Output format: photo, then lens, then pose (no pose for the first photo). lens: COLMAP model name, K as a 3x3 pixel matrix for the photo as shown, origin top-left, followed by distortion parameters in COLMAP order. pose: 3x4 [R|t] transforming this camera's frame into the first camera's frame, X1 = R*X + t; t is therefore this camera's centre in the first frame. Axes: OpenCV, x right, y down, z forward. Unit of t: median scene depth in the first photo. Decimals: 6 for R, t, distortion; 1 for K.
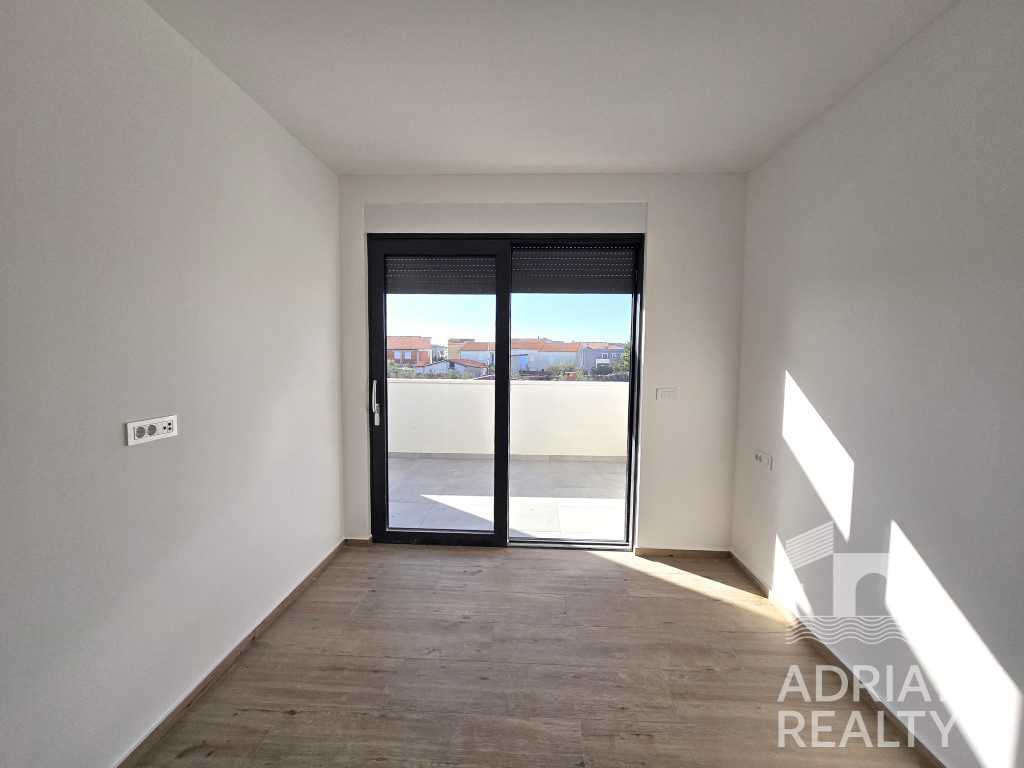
lens RADIAL K [[437.3, 0, 512.0], [0, 437.3, 384.0], [0, 0, 1]] dist [-0.001346, -0.000303]
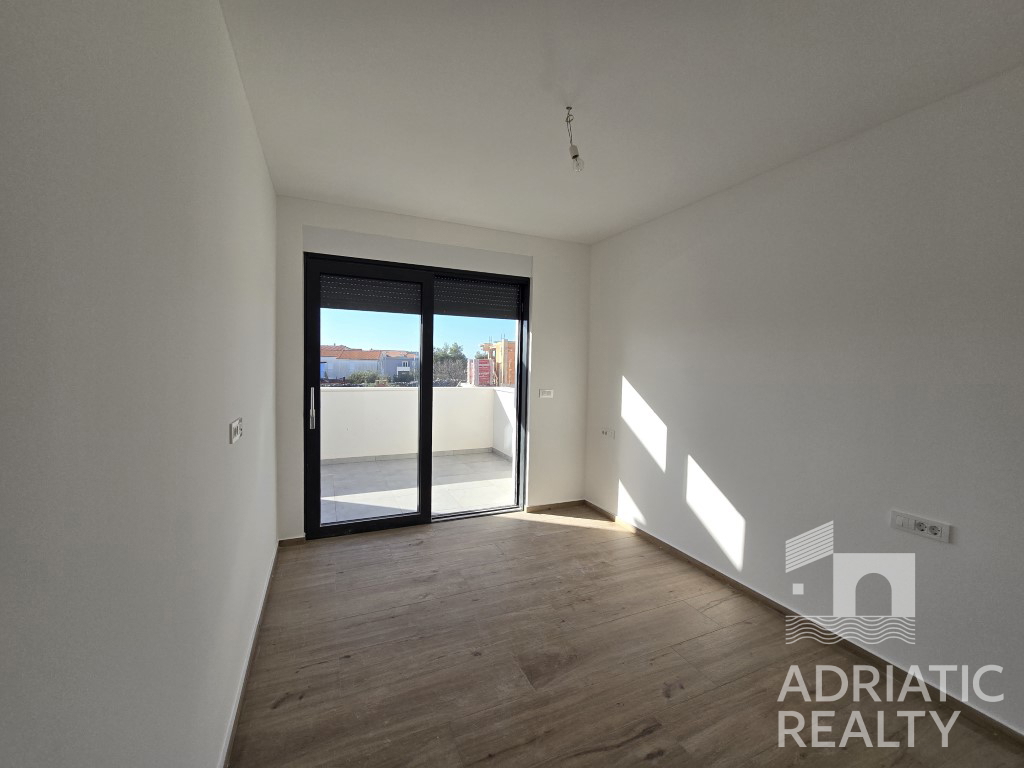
lens RADIAL K [[422.7, 0, 512.0], [0, 422.7, 384.0], [0, 0, 1]] dist [-0.001465, -0.000124]
pose [[0.891906, -0.015228, 0.451965, -0.351318], [0.022849, 0.999674, -0.011410, 0.007184], [-0.451643, 0.020504, 0.891963, -0.160045]]
